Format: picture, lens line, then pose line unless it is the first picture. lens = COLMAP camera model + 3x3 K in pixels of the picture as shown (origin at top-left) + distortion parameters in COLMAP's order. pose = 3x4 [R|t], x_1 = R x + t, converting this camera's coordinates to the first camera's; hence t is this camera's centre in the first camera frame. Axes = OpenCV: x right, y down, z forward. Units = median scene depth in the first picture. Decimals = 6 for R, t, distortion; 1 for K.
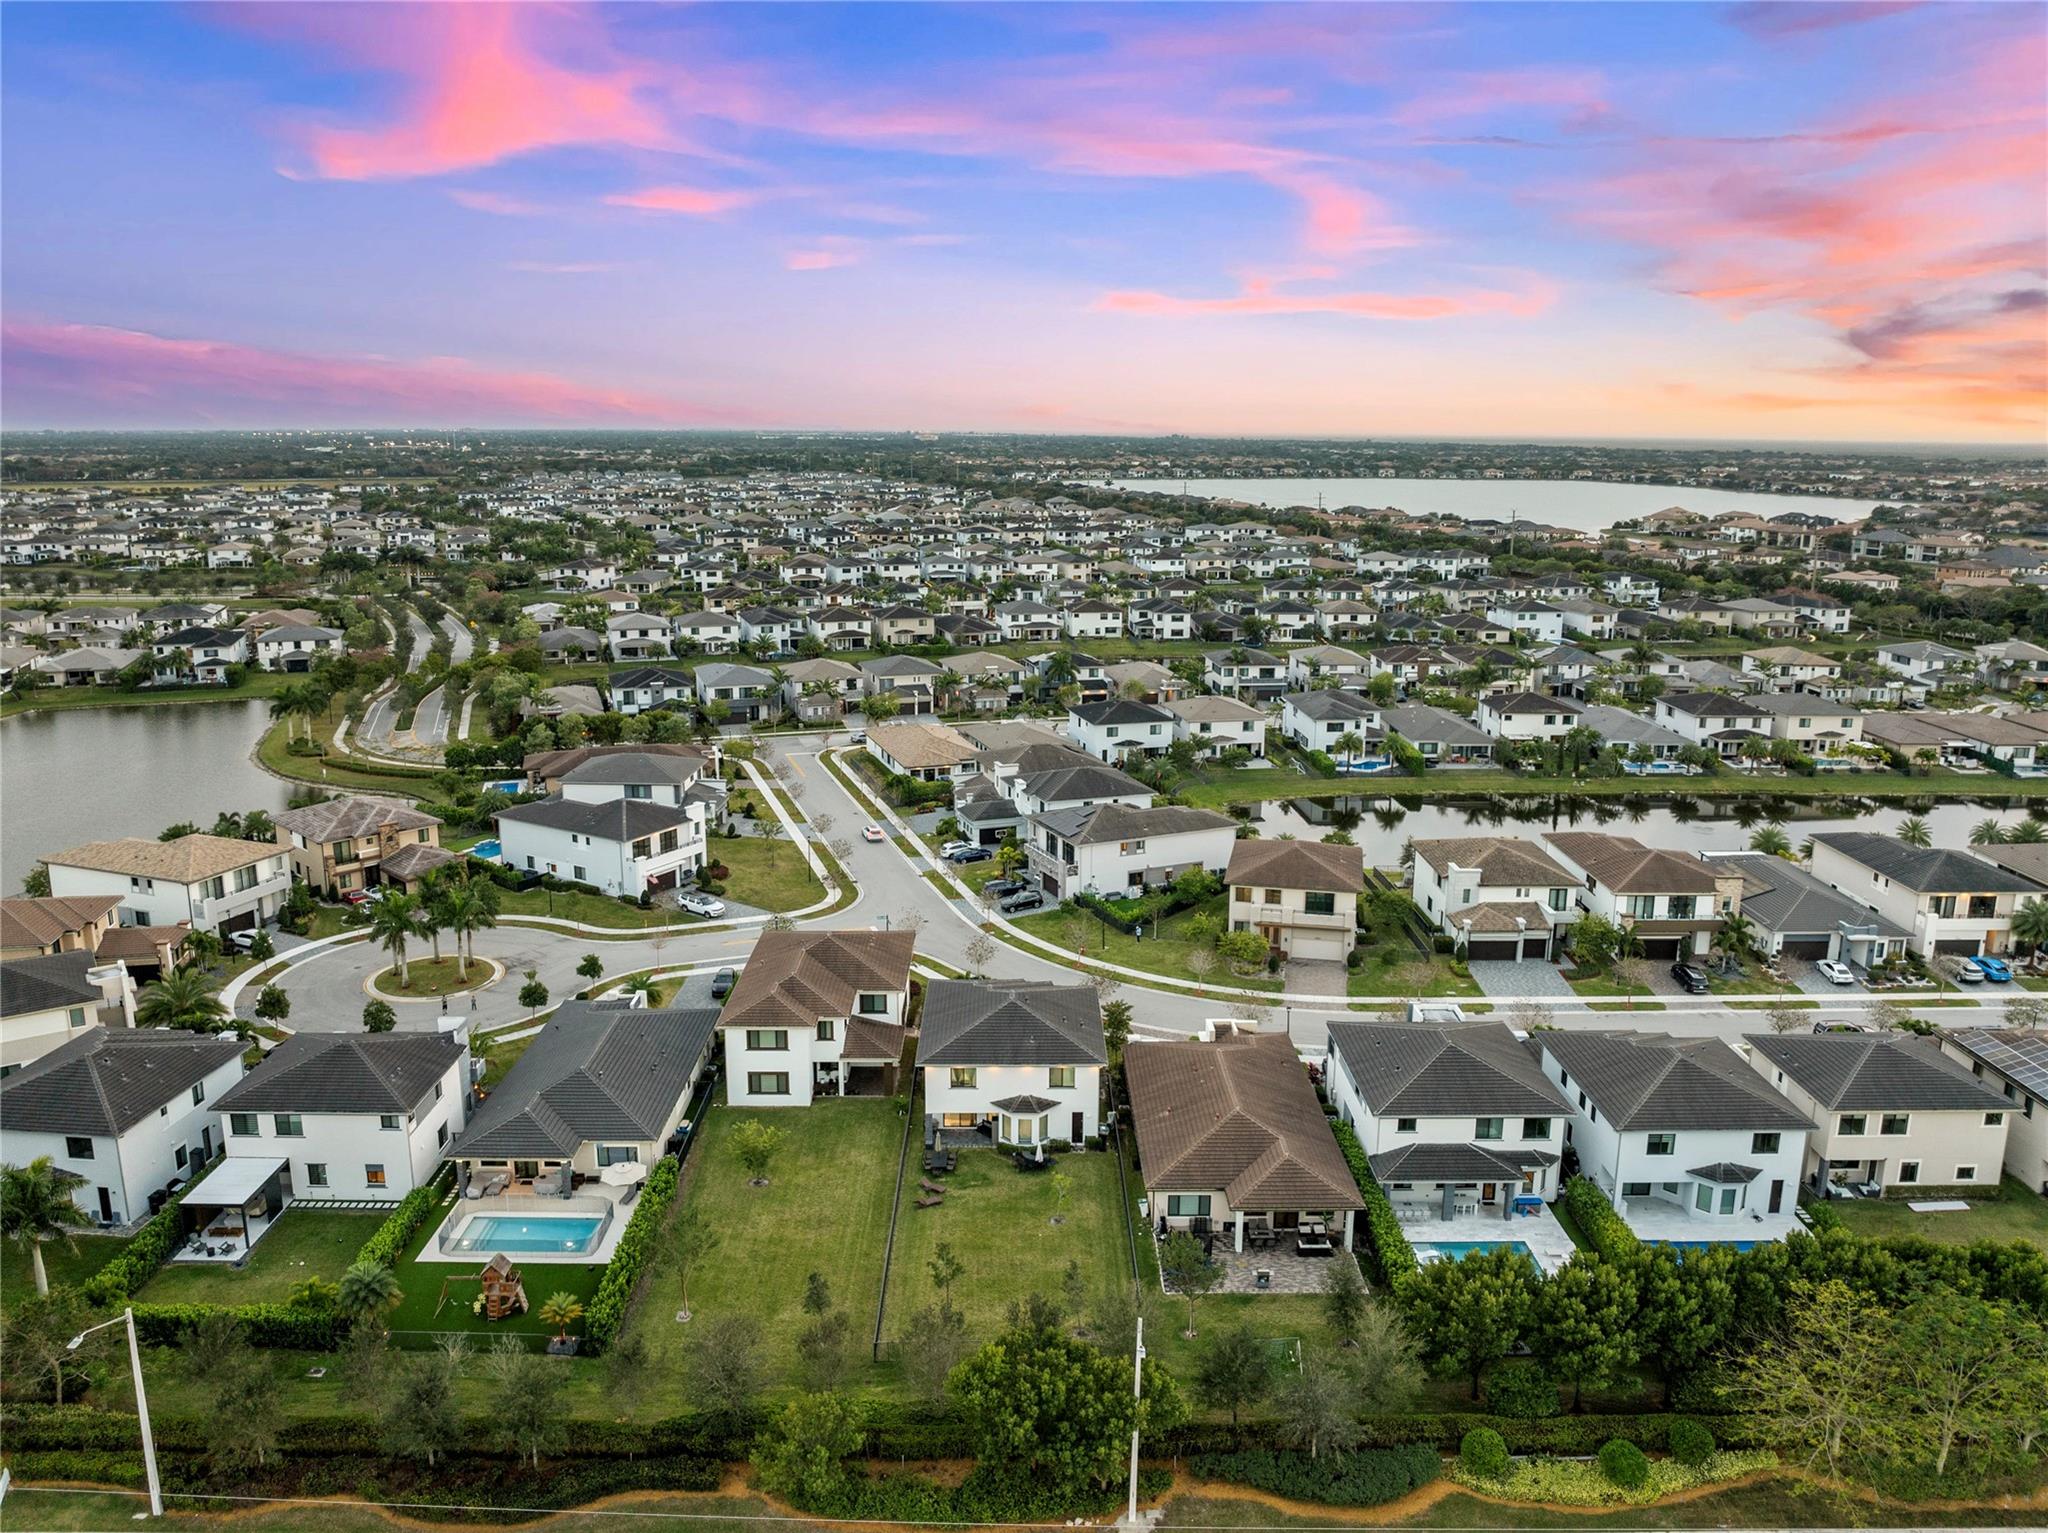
lens RADIAL K [[1483.6, 0, 1024.0], [0, 1483.6, 766.5], [0, 0, 1]] dist [-0.033772, -0.000295]
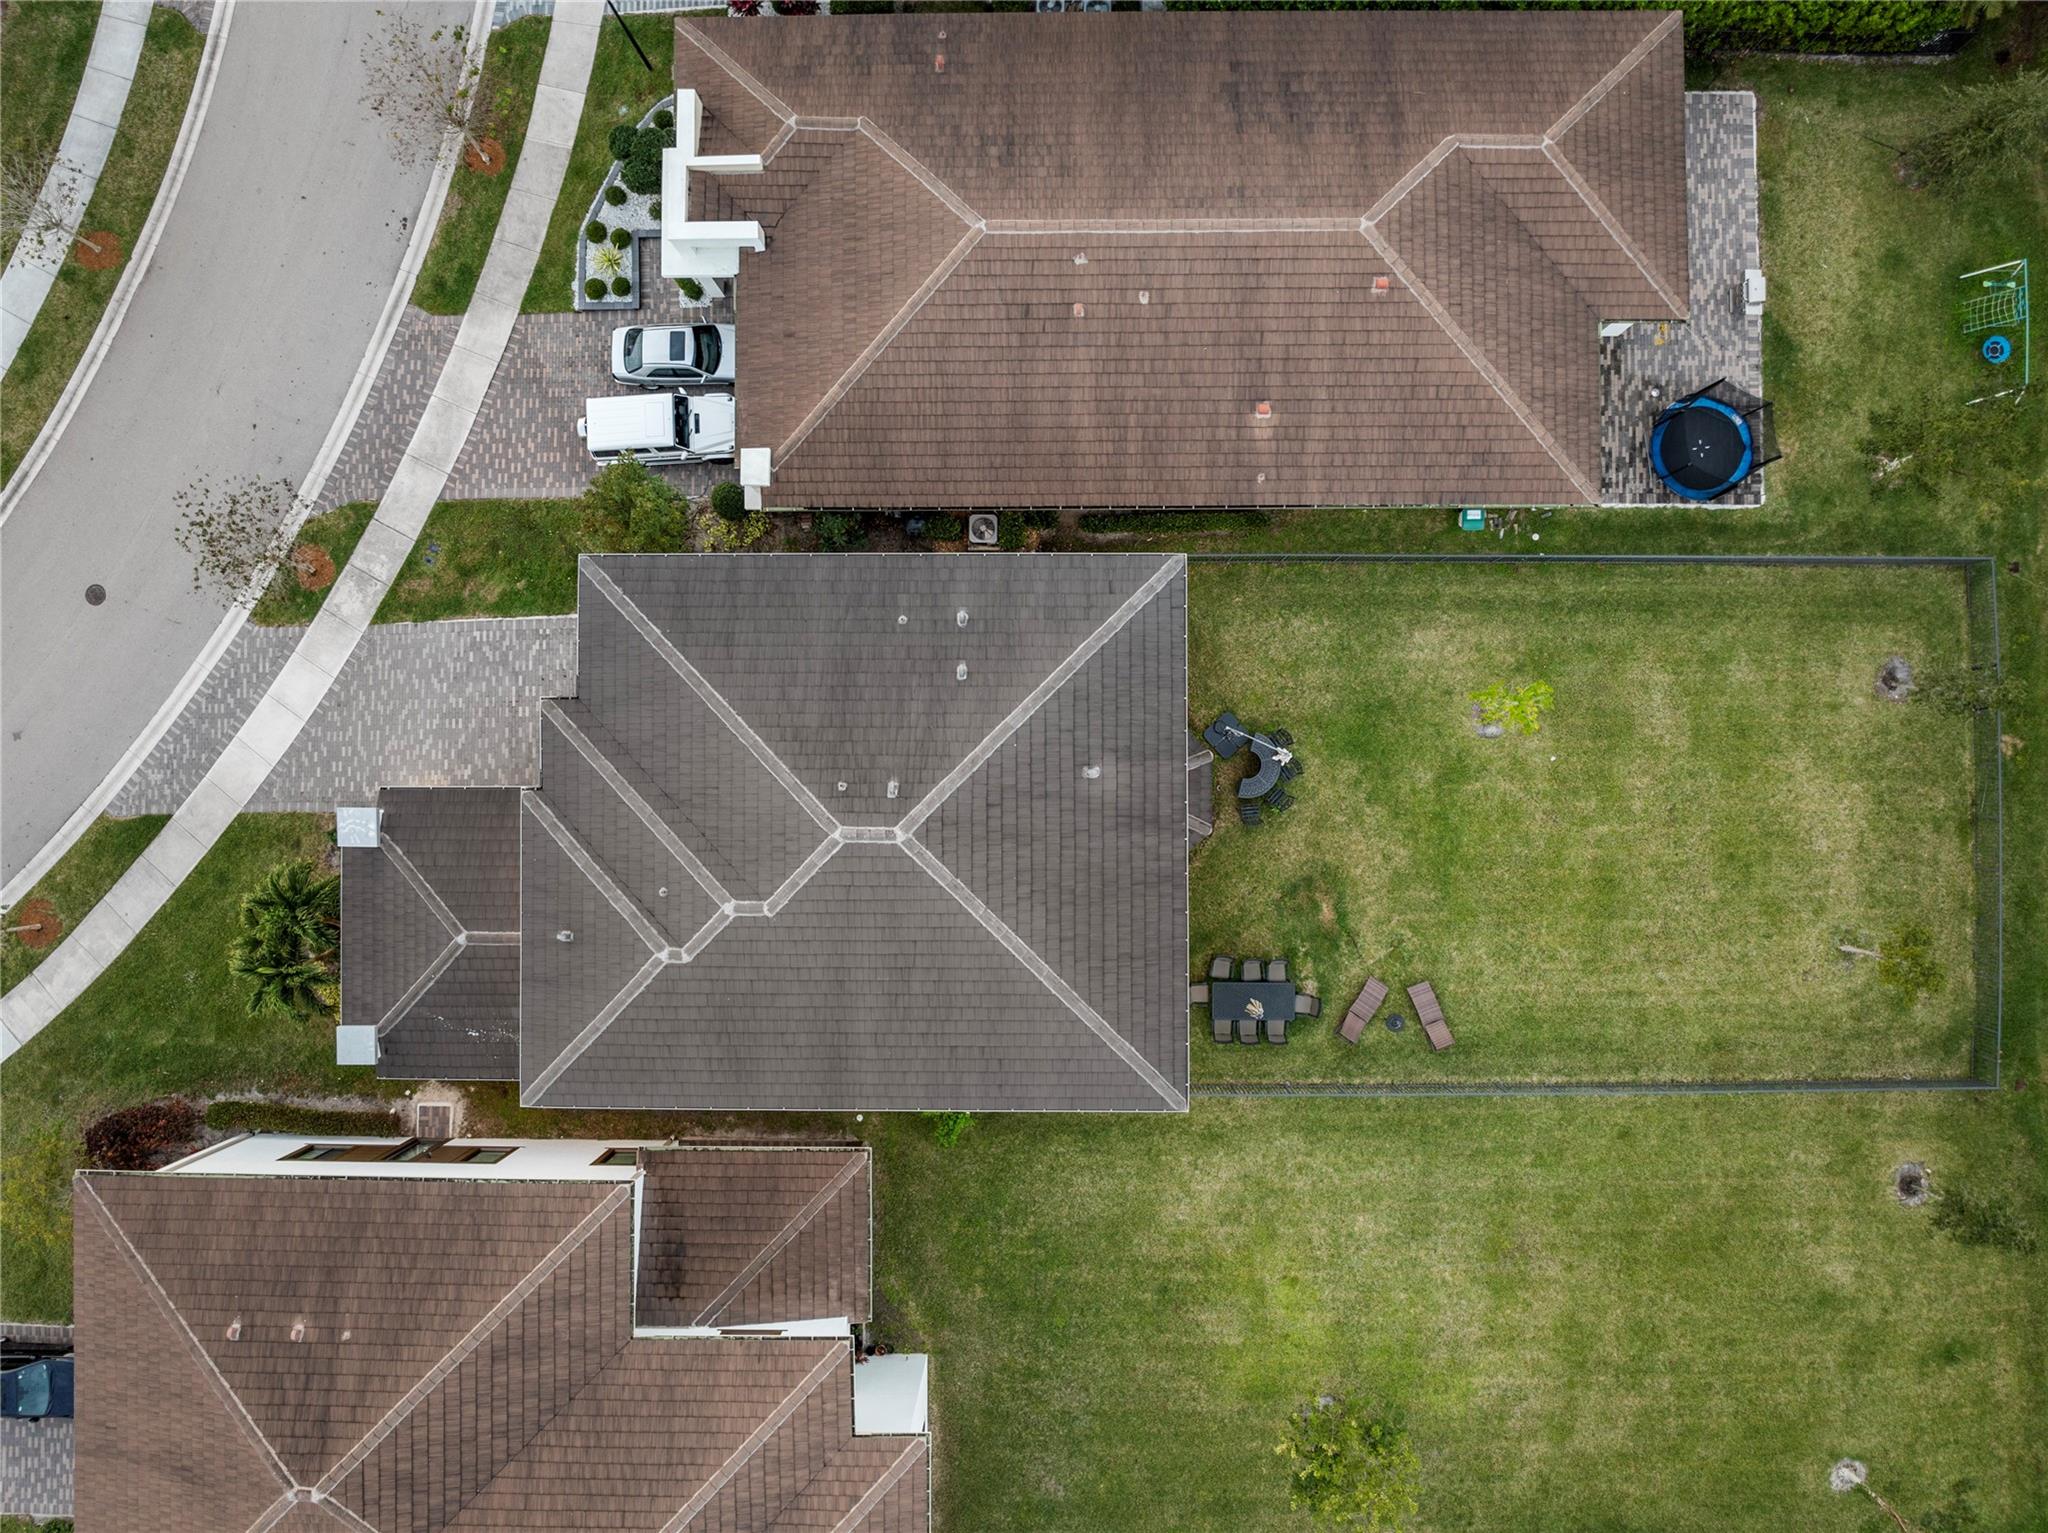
lens RADIAL K [[1483.6, 0, 1024.0], [0, 1483.6, 766.5], [0, 0, 1]] dist [-0.033772, -0.000295]
pose [[0.005534, -0.999955, 0.007684, 0.003417], [0.237555, 0.008779, 0.971334, -0.137043], [-0.971358, -0.003550, 0.237593, 0.899121]]
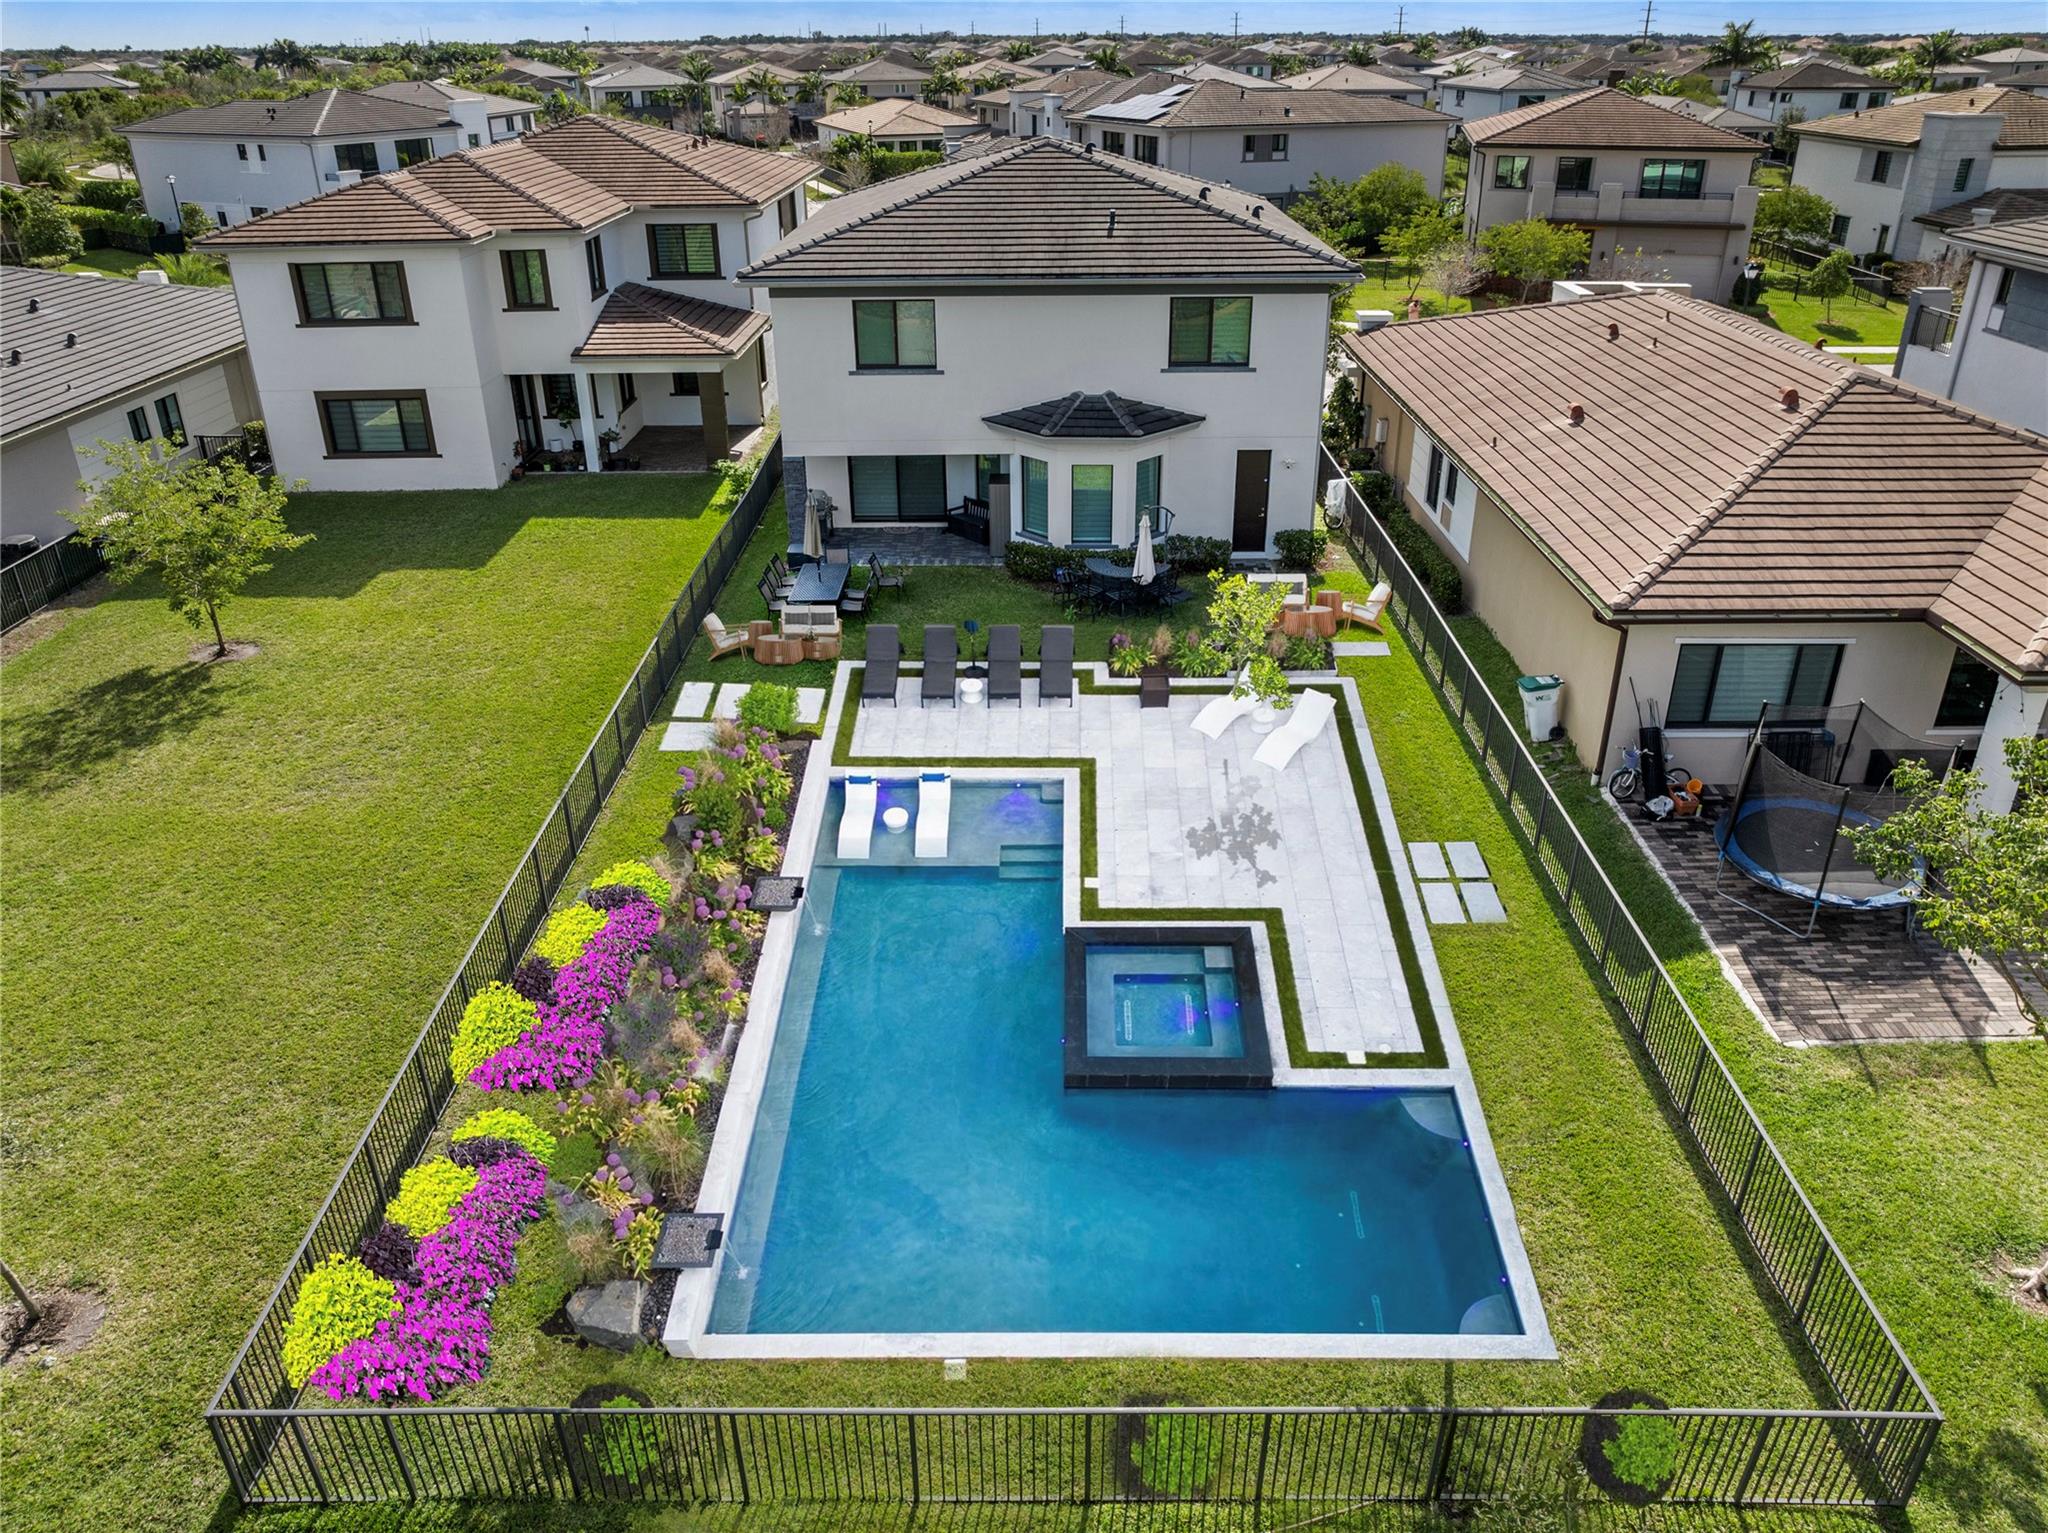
lens RADIAL K [[1463.1, 0, 1024.1], [0, 1463.1, 754.9], [0, 0, 1]] dist [-0.043104, 0.001605]
pose [[0.999800, -0.006122, -0.019058, -0.007866], [0.010428, 0.971967, 0.234884, 0.213108], [0.017086, -0.235036, 0.971837, 0.645809]]
